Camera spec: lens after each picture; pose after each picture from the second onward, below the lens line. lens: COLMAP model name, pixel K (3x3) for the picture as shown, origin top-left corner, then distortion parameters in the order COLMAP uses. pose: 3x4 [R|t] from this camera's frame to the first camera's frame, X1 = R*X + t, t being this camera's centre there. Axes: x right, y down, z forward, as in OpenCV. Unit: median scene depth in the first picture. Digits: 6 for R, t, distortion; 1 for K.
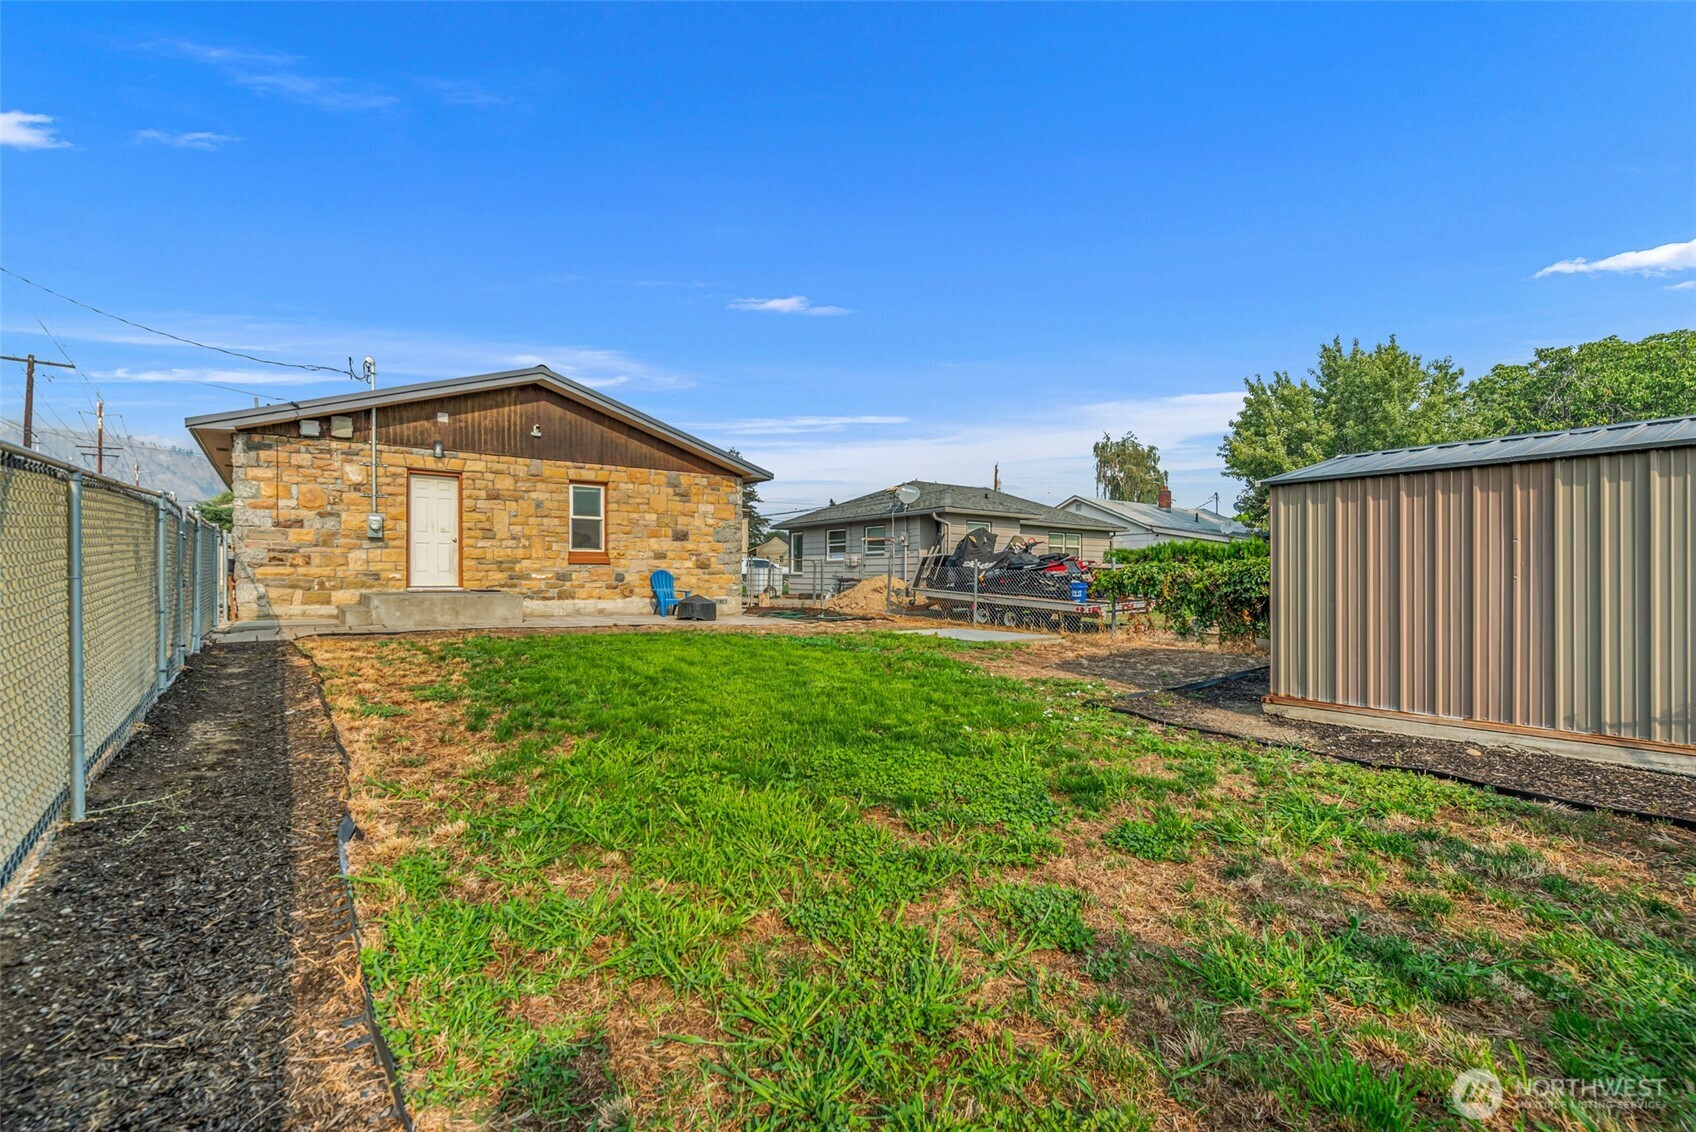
lens RADIAL K [[754.2, 0, 840.2], [0, 754.2, 582.0], [0, 0, 1]] dist [0.000129, 0.000181]
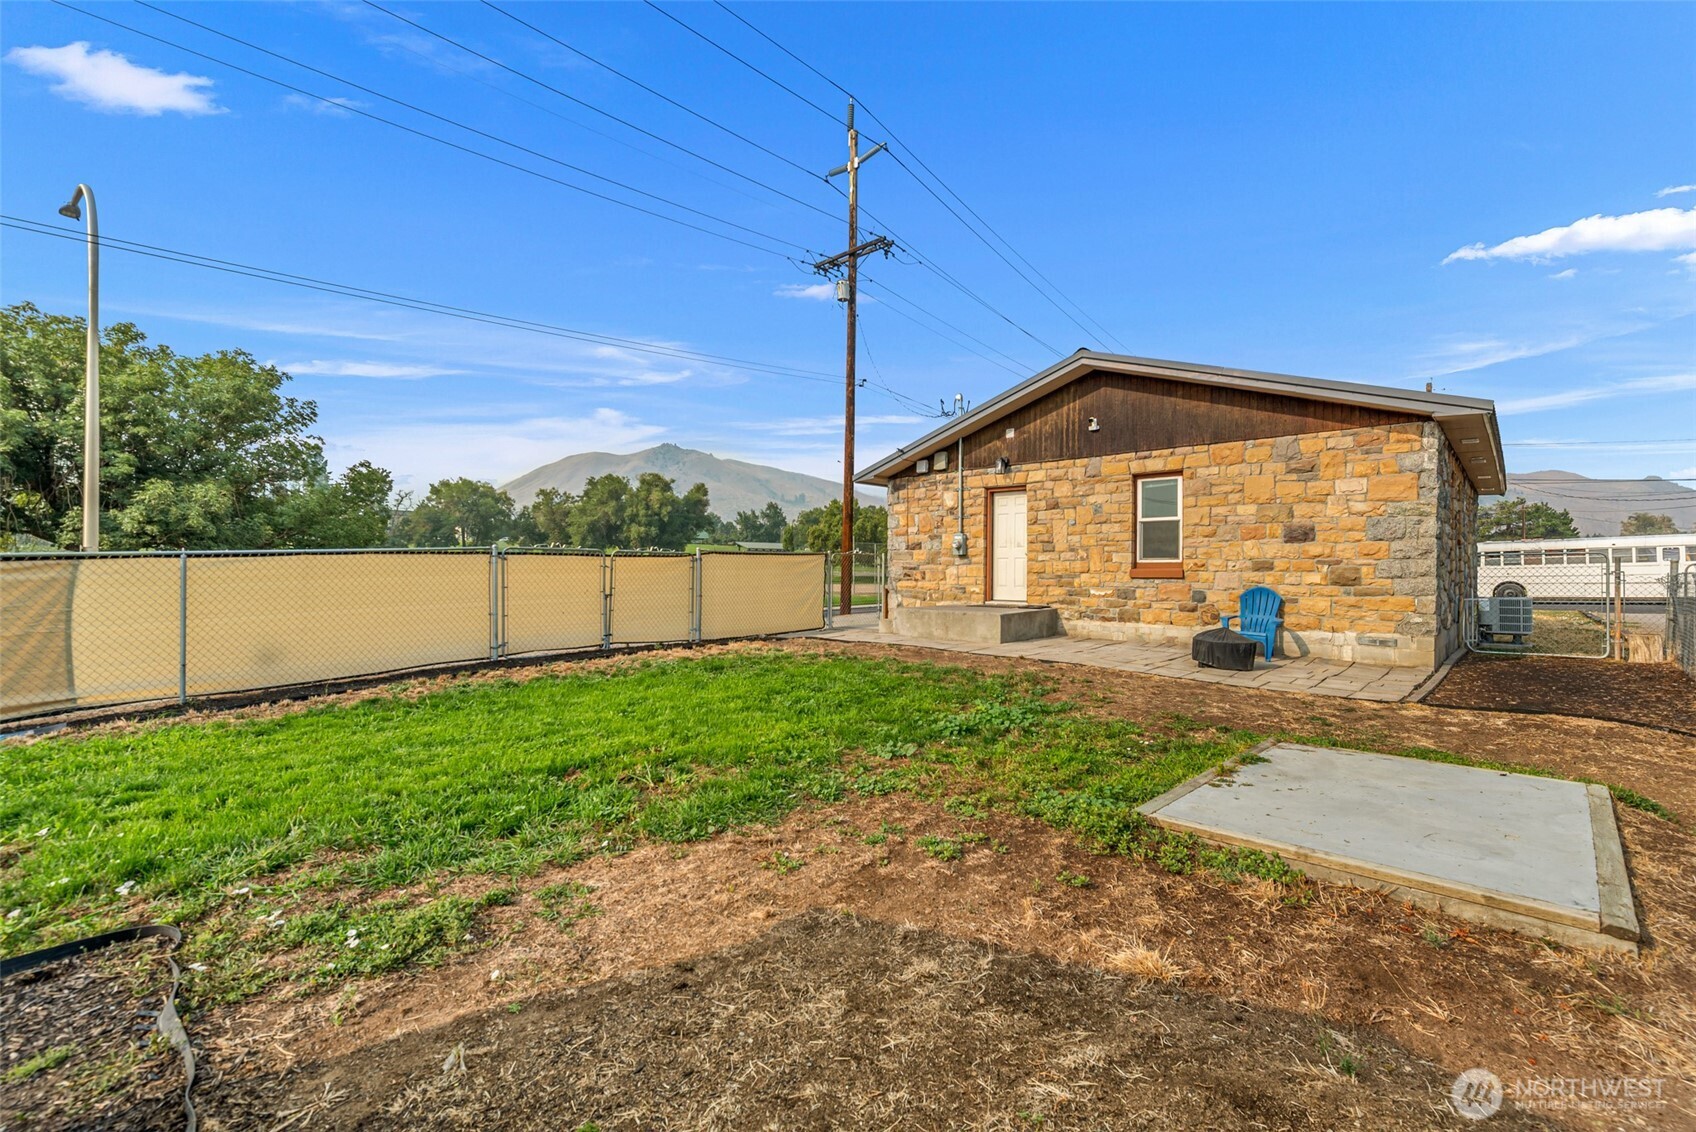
lens RADIAL K [[724.9, 0, 848.0], [0, 724.9, 566.0], [0, 0, 1]] dist [0.001693, 0.000113]
pose [[0.200294, -0.011077, -0.979673, 0.358143], [-0.012744, 0.999822, -0.013911, -0.023340], [0.979653, 0.015272, 0.200117, 0.567427]]
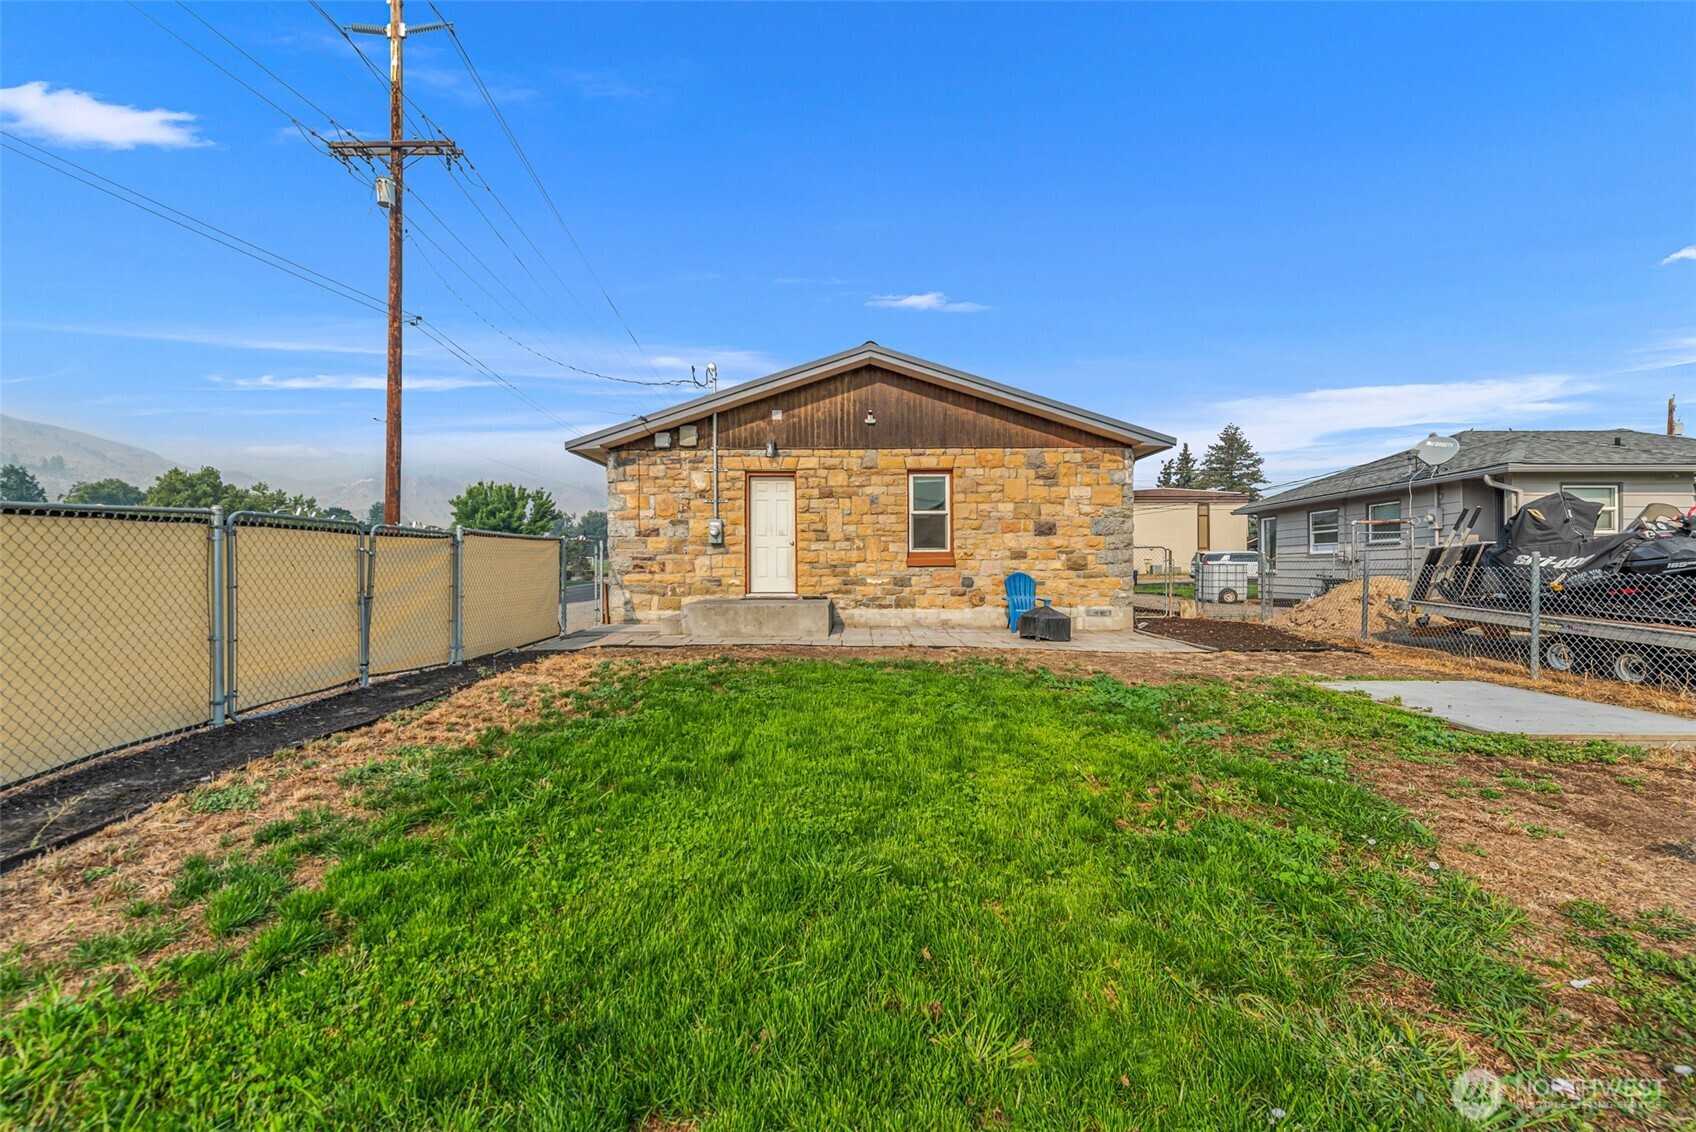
lens RADIAL K [[752.3, 0, 848.0], [0, 752.3, 566.0], [0, 0, 1]] dist [-0.002690, -0.000104]
pose [[0.804821, -0.009950, -0.593434, 0.100490], [0.002080, 0.999901, -0.013944, -0.013597], [0.593514, 0.009988, 0.804762, 0.277765]]
